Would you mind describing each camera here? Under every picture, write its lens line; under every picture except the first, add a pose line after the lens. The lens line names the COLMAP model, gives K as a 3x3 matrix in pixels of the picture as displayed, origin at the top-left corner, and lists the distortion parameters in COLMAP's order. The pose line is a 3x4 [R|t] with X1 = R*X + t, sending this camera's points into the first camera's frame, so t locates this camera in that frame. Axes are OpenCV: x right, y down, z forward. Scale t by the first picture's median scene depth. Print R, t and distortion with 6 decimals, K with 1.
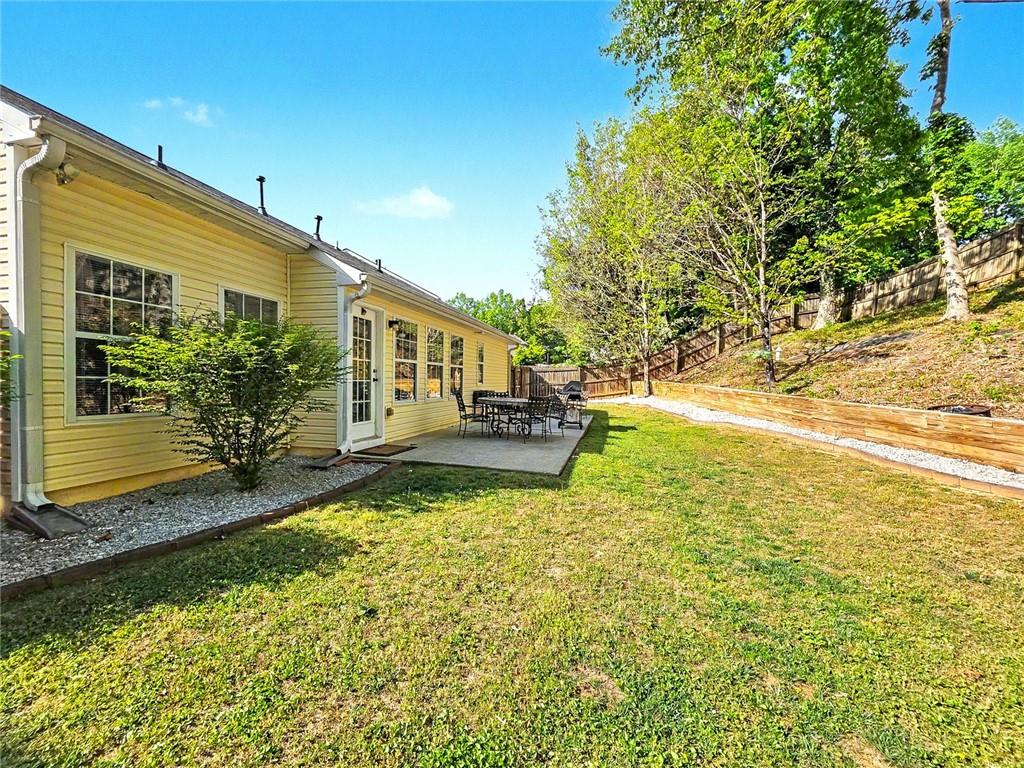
lens RADIAL K [[426.6, 0, 514.1], [0, 426.6, 383.3], [0, 0, 1]] dist [0.004154, -0.001539]
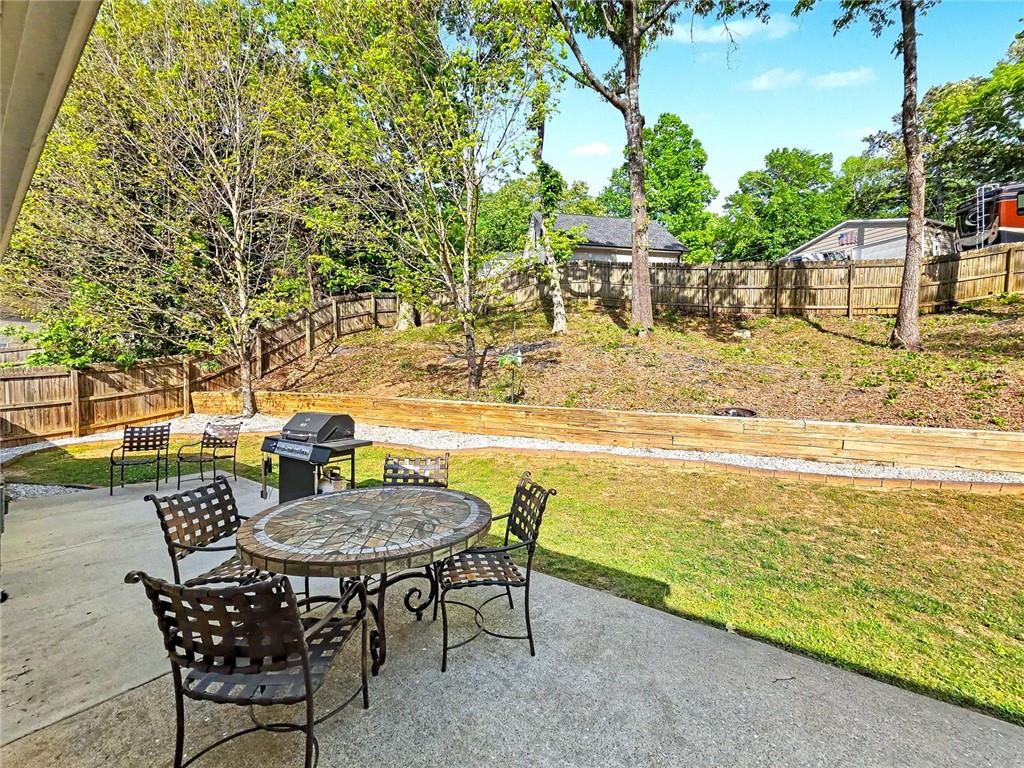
lens RADIAL K [[426.6, 0, 515.7], [0, 426.6, 378.5], [0, 0, 1]] dist [0.004154, -0.001539]
pose [[0.401777, -0.030596, 0.915226, -0.094734], [0.027033, 0.999402, 0.021543, -0.024272], [-0.915338, 0.016086, 0.402364, 0.334000]]
